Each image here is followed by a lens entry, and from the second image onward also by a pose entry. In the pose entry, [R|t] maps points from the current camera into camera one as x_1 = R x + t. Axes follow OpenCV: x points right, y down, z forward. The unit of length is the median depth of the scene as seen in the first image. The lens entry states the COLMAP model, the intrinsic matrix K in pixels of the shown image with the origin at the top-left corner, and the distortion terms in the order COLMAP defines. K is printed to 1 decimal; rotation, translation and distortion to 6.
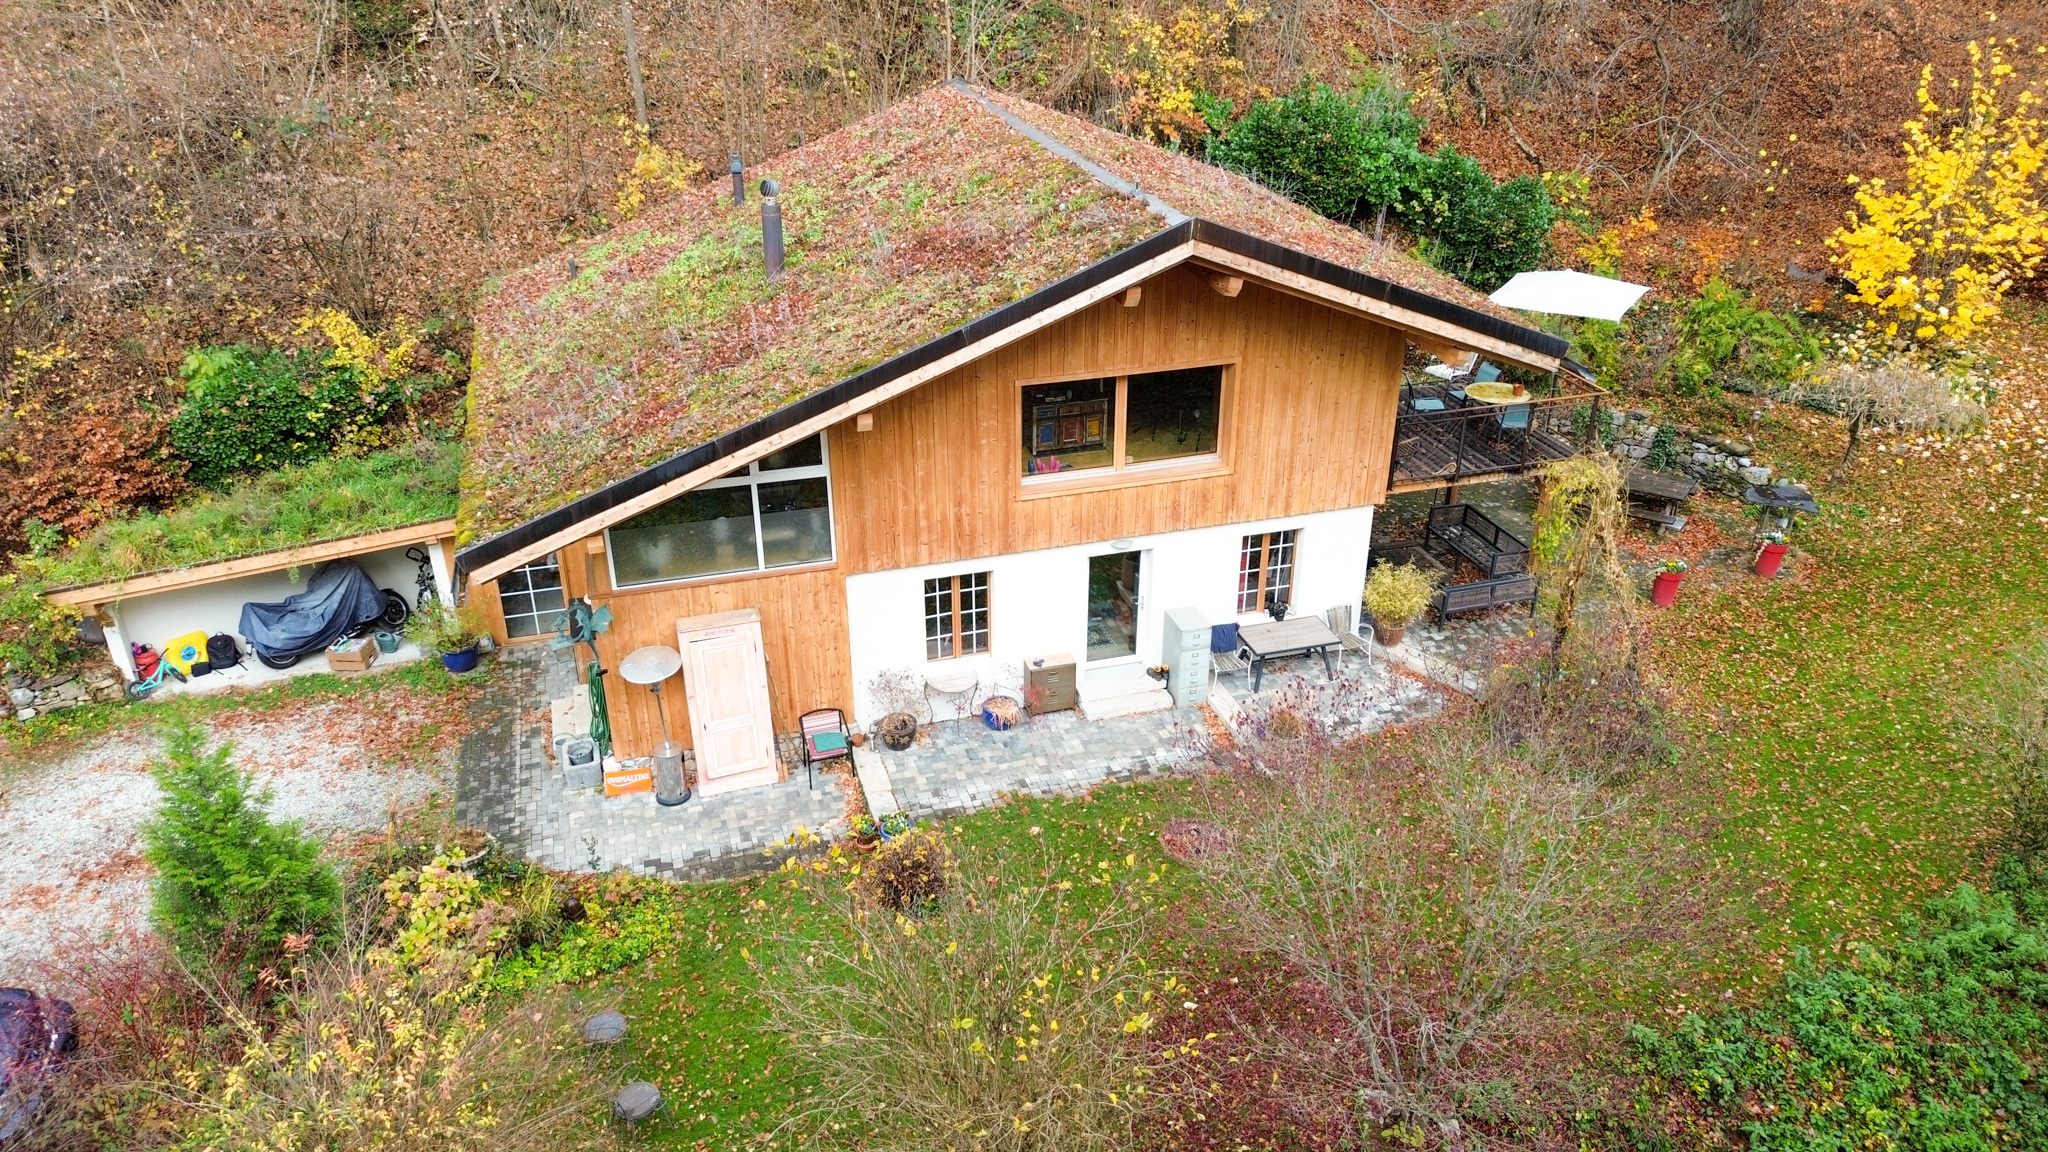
lens RADIAL K [[1444.1, 0, 1028.9], [0, 1444.1, 575.0], [0, 0, 1]] dist [0.057584, -0.049854]
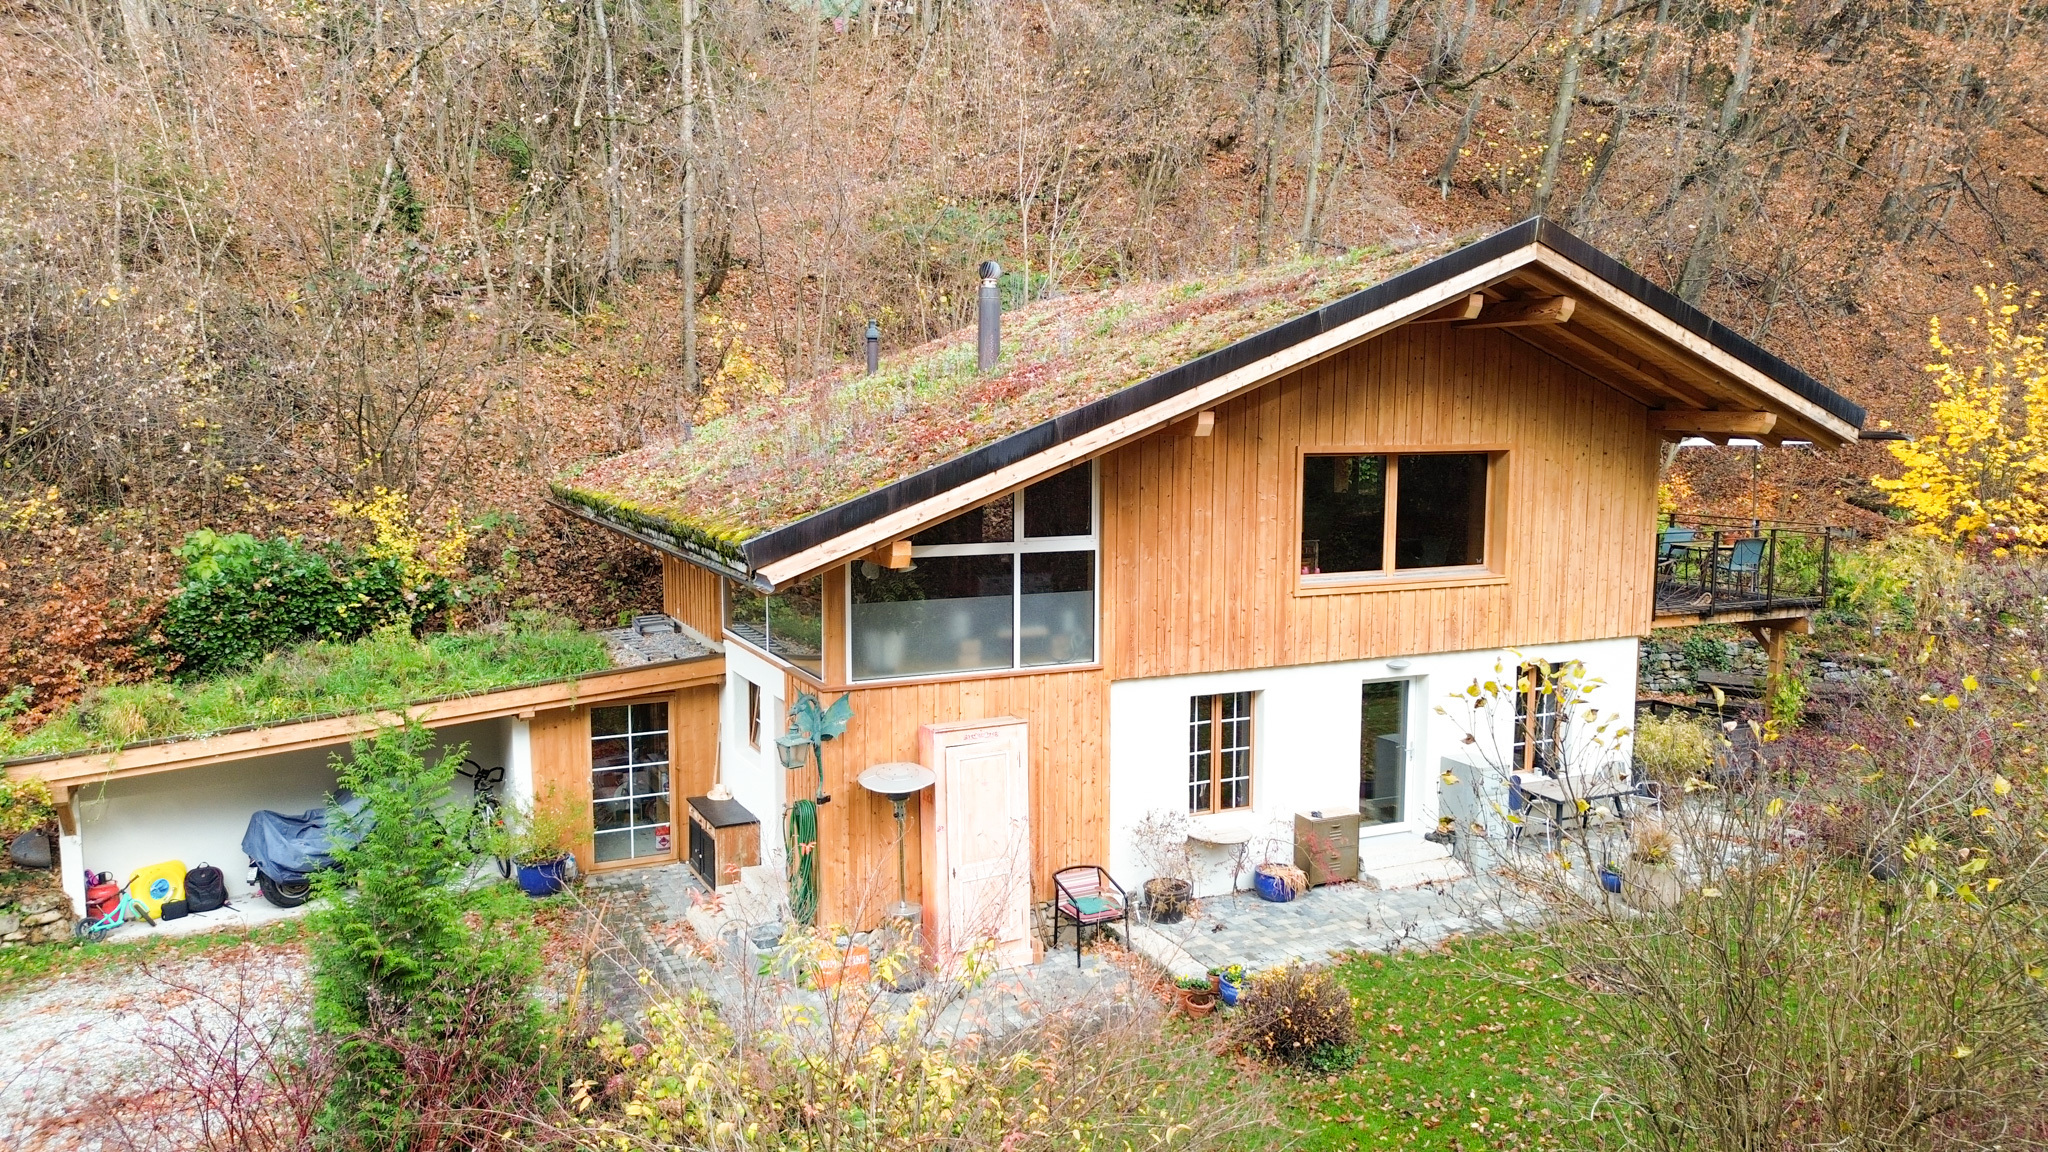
lens RADIAL K [[1444.1, 0, 1024.3], [0, 1444.1, 572.4], [0, 0, 1]] dist [0.057584, -0.049854]
pose [[0.988264, -0.014611, 0.152053, -0.277347], [0.067495, 0.934740, -0.348864, 0.207210], [-0.137033, 0.355033, 0.924756, 0.223098]]
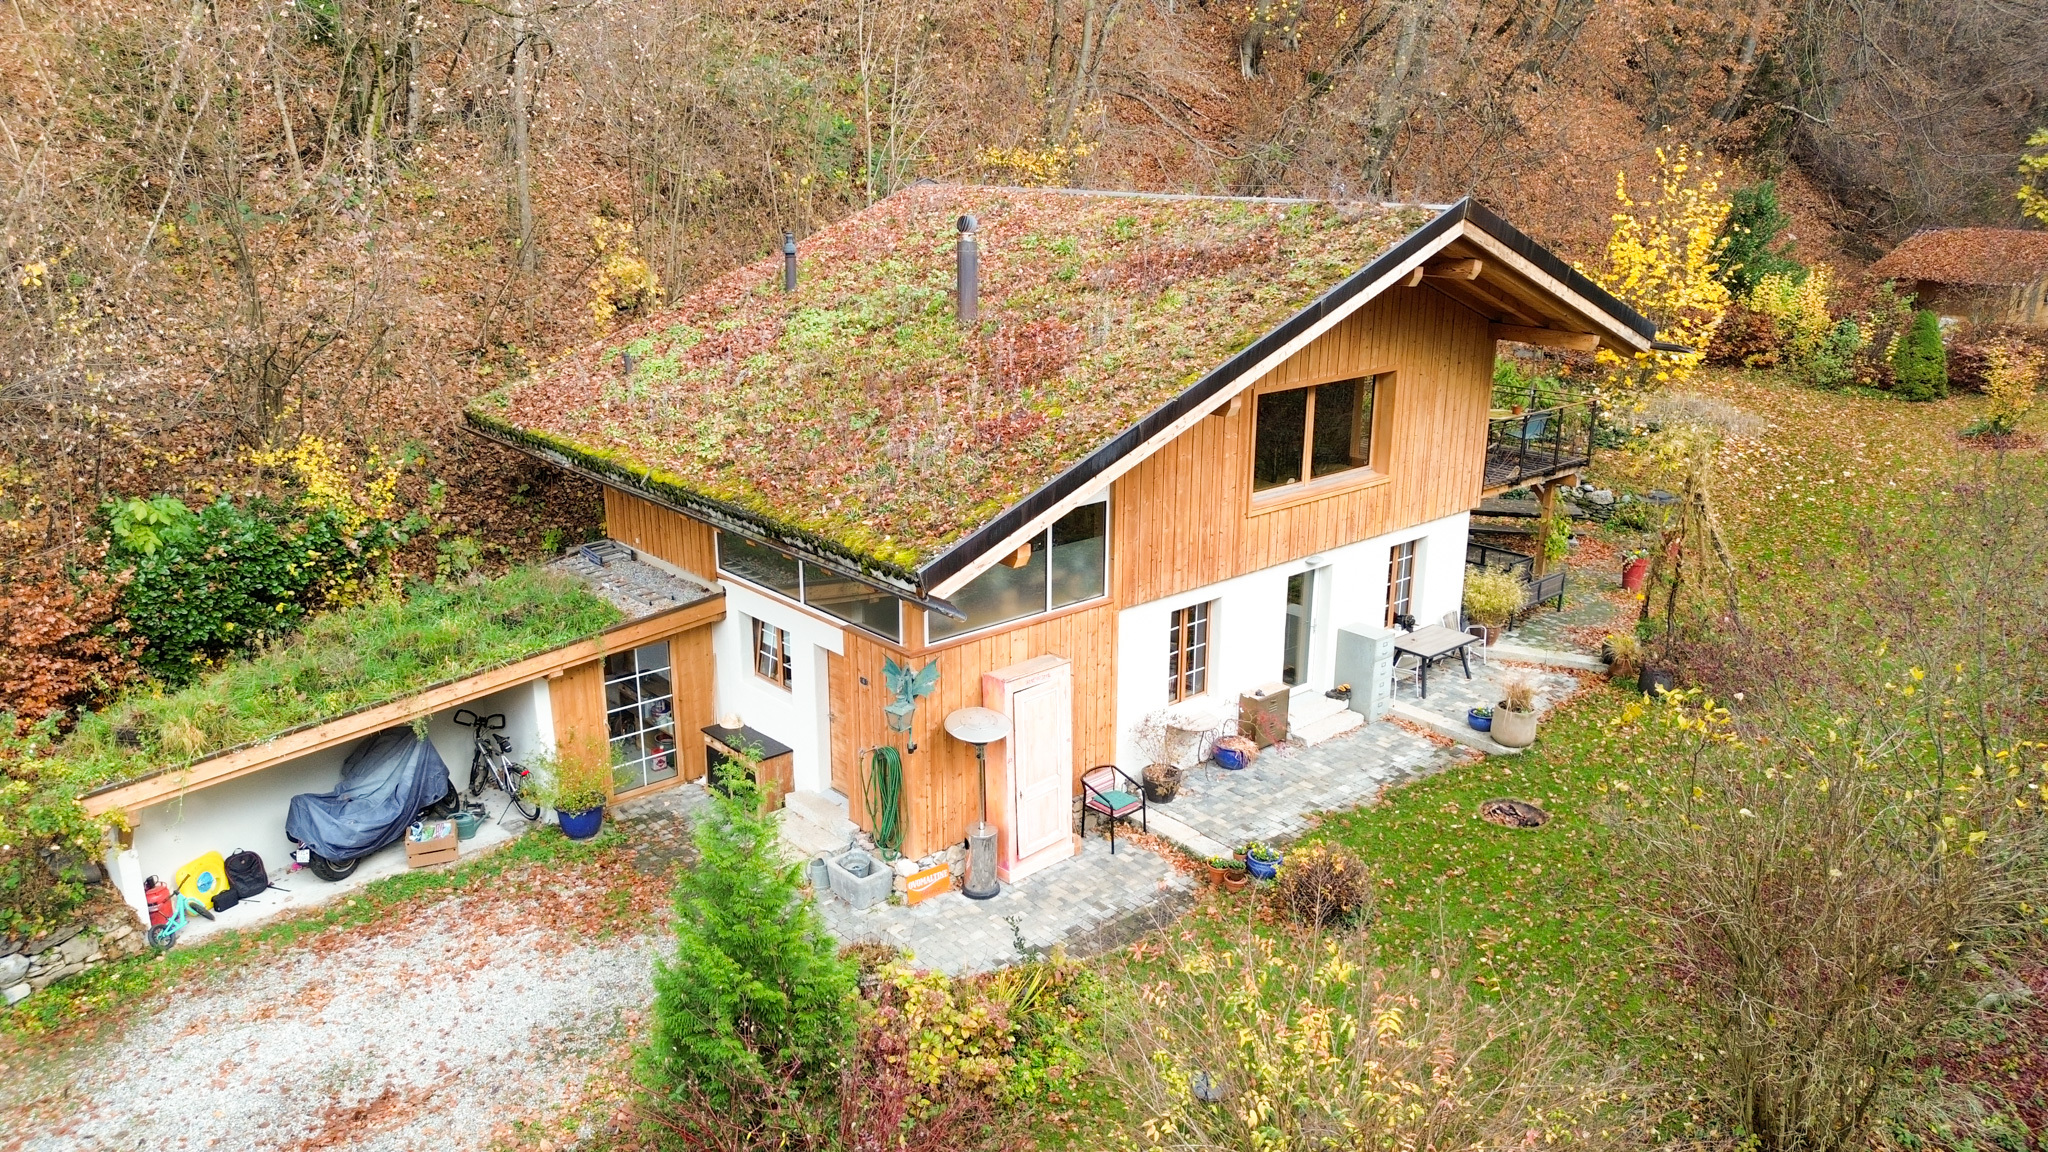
lens RADIAL K [[1444.1, 0, 1022.9], [0, 1444.1, 574.3], [0, 0, 1]] dist [0.057584, -0.049854]
pose [[0.911874, -0.118111, 0.393110, -0.510740], [0.186160, 0.972549, -0.139619, 0.089665], [-0.365828, 0.200496, 0.908829, 0.161232]]
